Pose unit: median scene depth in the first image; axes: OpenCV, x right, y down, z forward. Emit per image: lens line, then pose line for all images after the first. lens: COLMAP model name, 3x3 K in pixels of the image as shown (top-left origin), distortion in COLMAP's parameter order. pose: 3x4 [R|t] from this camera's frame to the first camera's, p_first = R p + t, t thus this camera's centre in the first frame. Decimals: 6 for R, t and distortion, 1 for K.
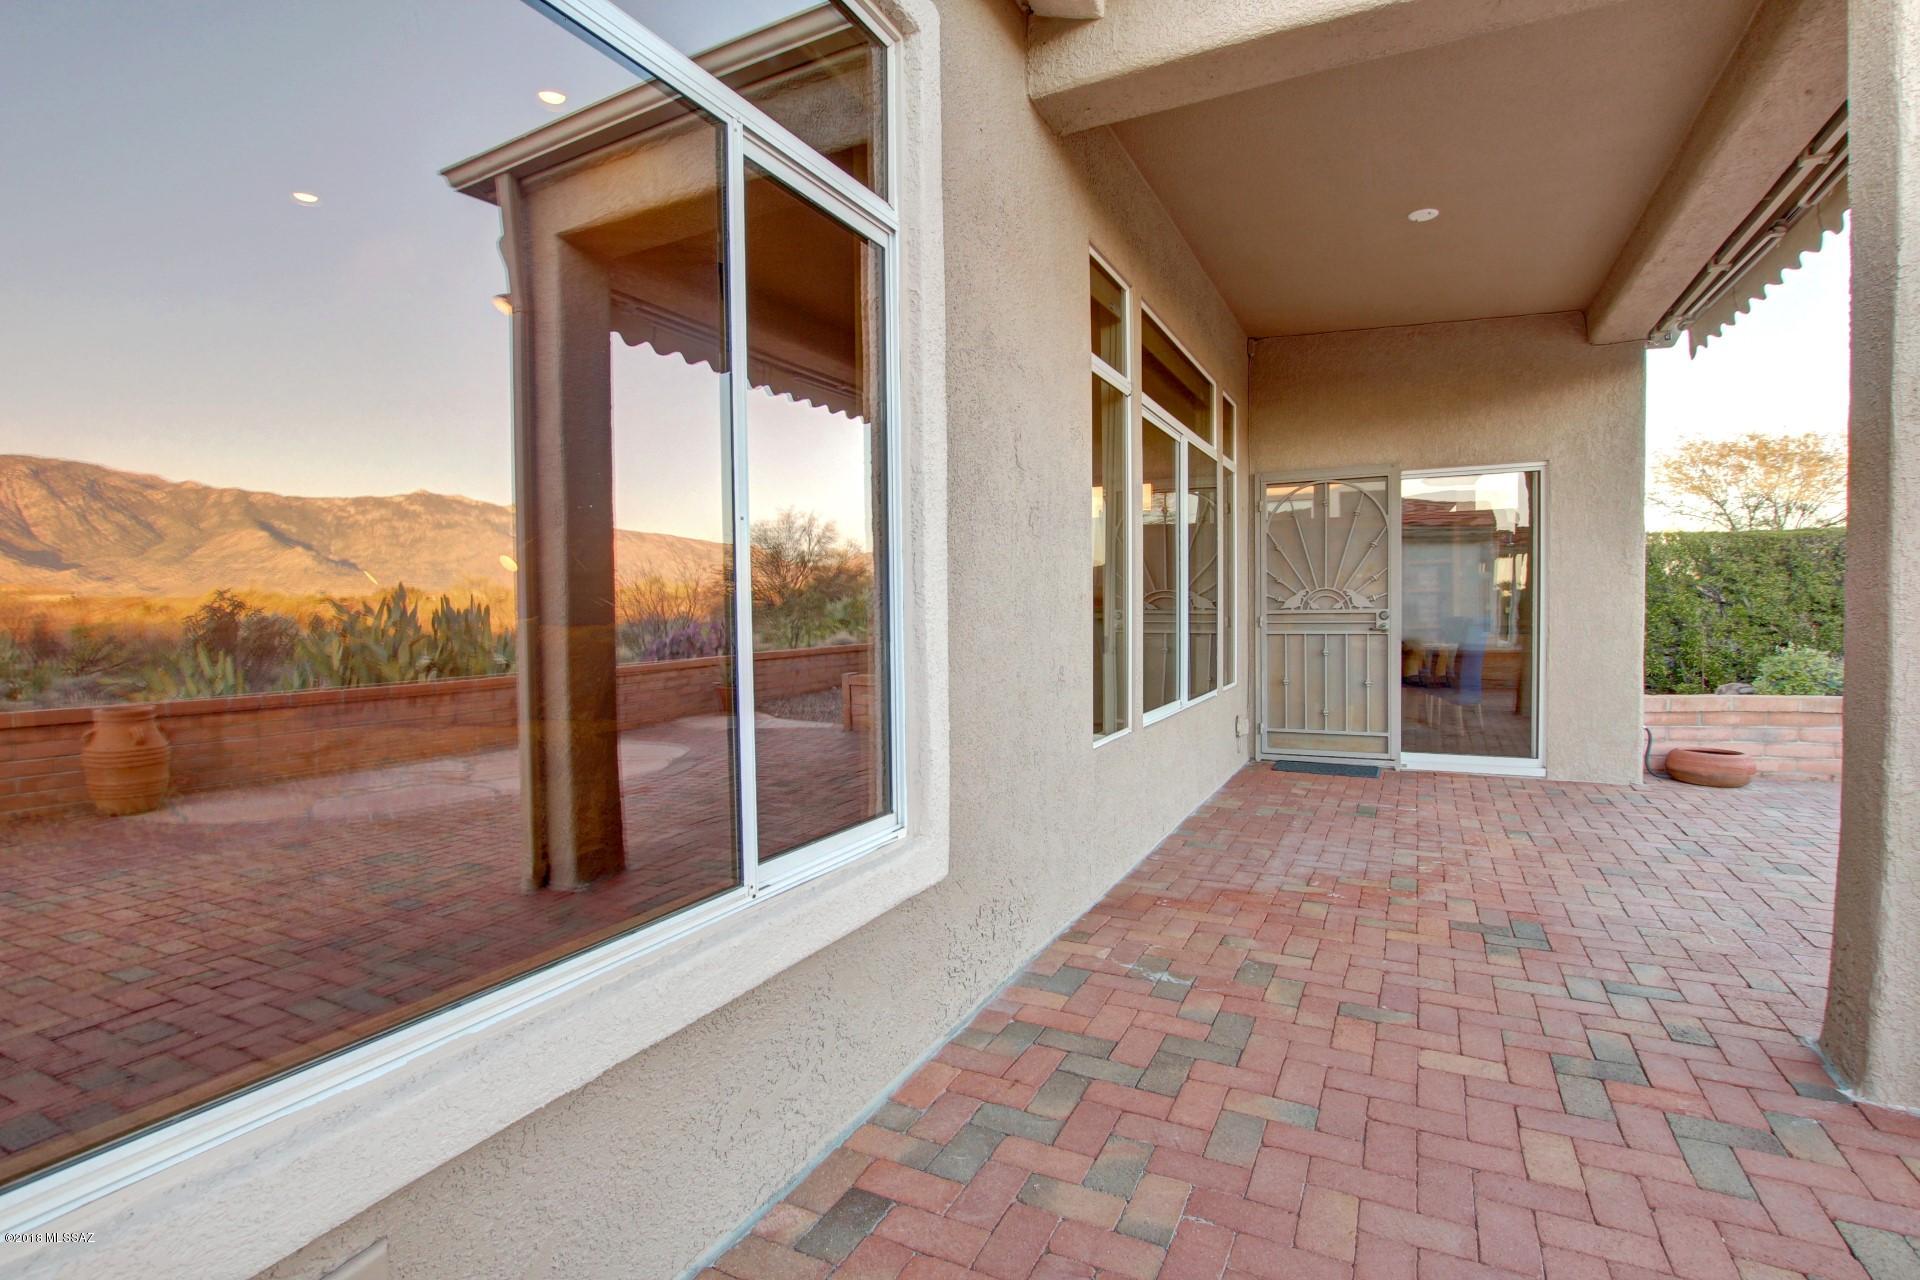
lens RADIAL K [[896.4, 0, 962.2], [0, 896.4, 637.2], [0, 0, 1]] dist [-0.026352, 0.001303]
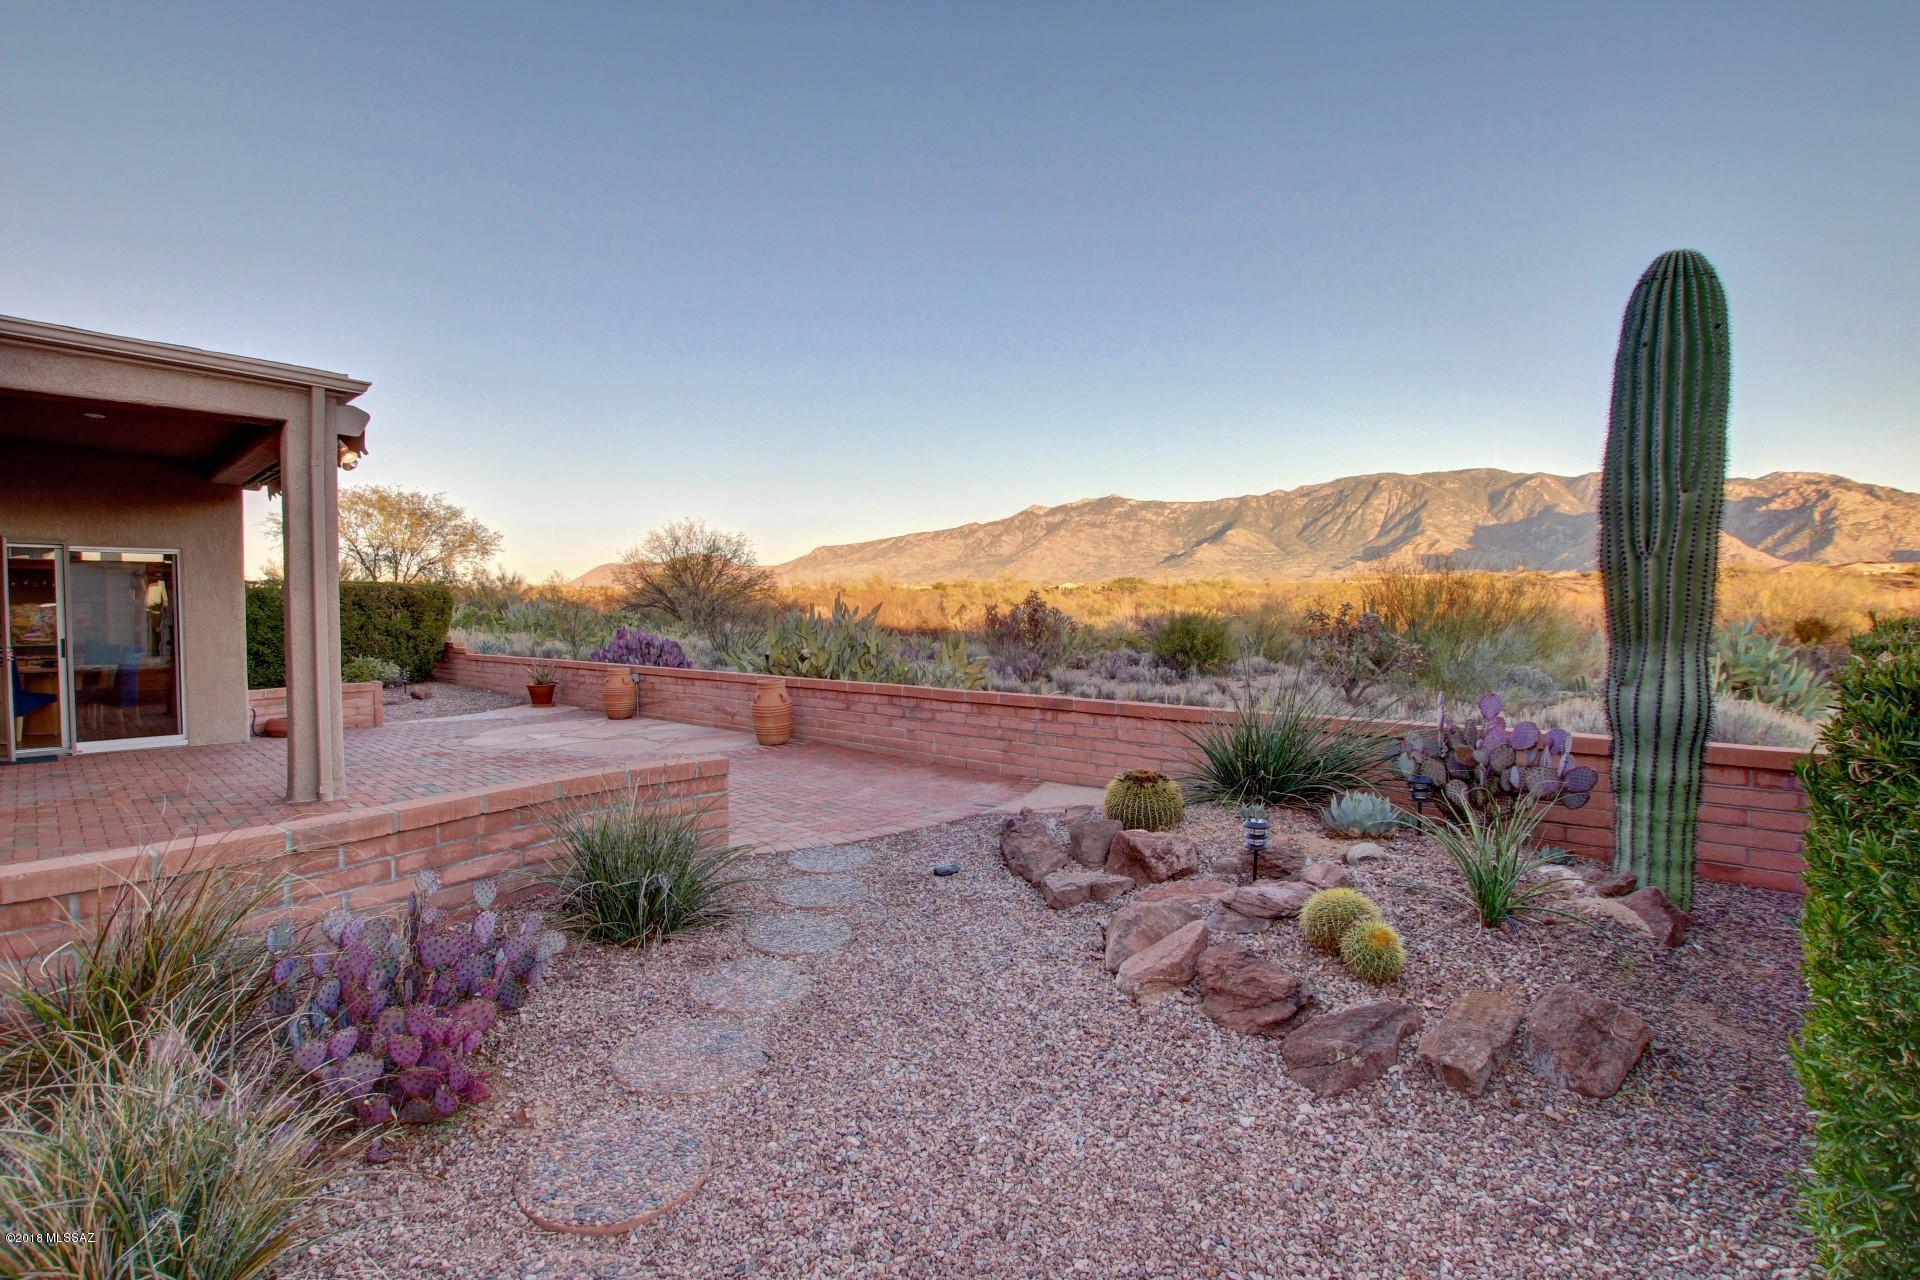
lens RADIAL K [[896.4, 0, 962.2], [0, 896.4, 637.2], [0, 0, 1]] dist [-0.026352, 0.001303]
pose [[0.275762, -0.017638, 0.961064, -0.380568], [0.032369, 0.999435, 0.009055, -0.005364], [-0.960681, 0.028612, 0.276177, -0.627413]]
